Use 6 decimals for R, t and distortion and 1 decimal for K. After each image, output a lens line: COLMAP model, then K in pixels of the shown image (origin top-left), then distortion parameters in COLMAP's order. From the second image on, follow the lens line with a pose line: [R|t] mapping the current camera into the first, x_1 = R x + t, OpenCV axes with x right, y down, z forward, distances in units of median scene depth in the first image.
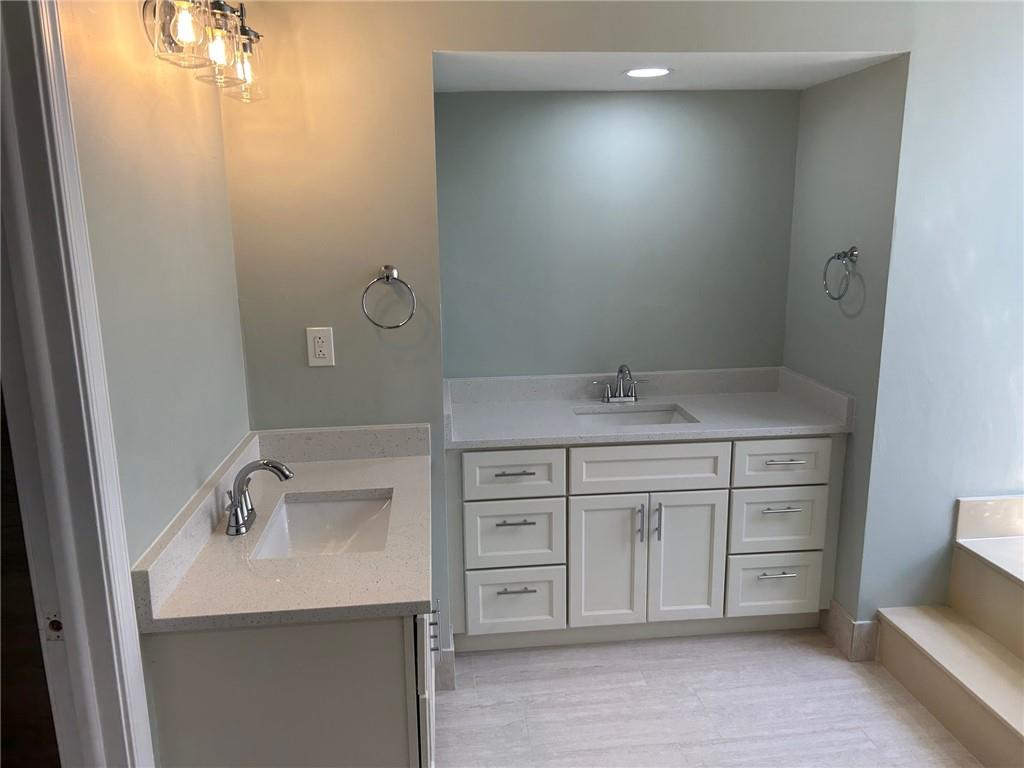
lens RADIAL K [[774.2, 0, 511.3], [0, 774.2, 381.7], [0, 0, 1]] dist [-0.001255, -0.005169]
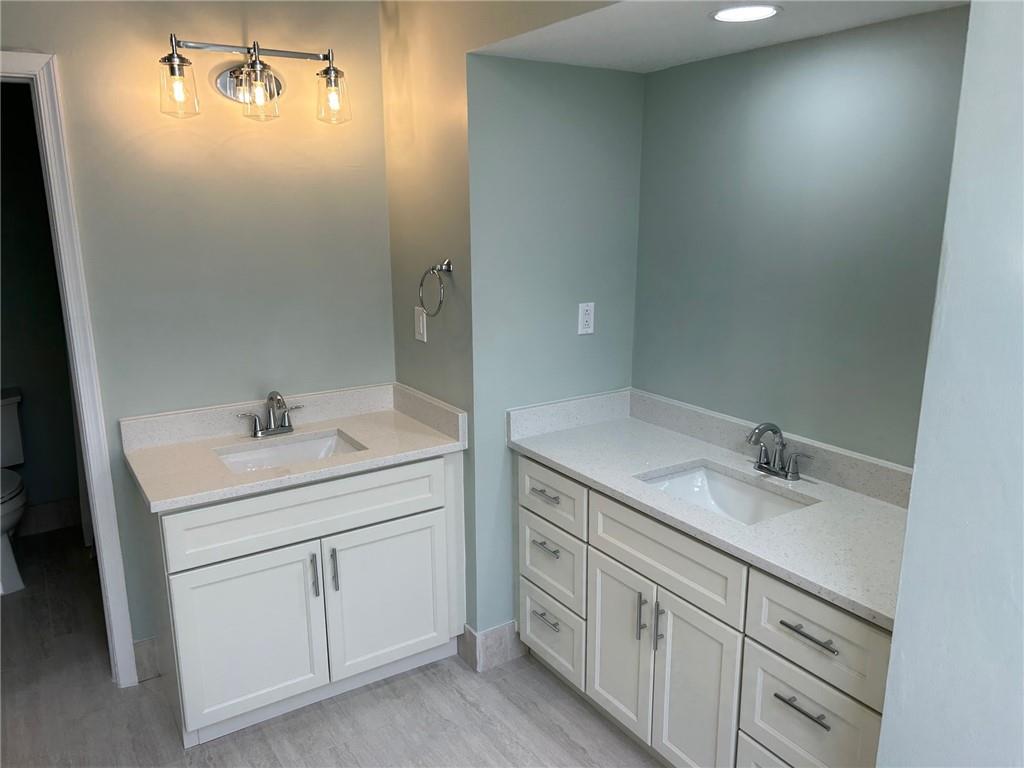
lens RADIAL K [[774.2, 0, 514.6], [0, 774.2, 382.6], [0, 0, 1]] dist [-0.001255, -0.005169]
pose [[0.458978, 0.219835, -0.860820, 0.738825], [-0.192706, 0.970471, 0.145089, -0.136058], [0.867297, 0.099293, 0.487788, 0.491566]]
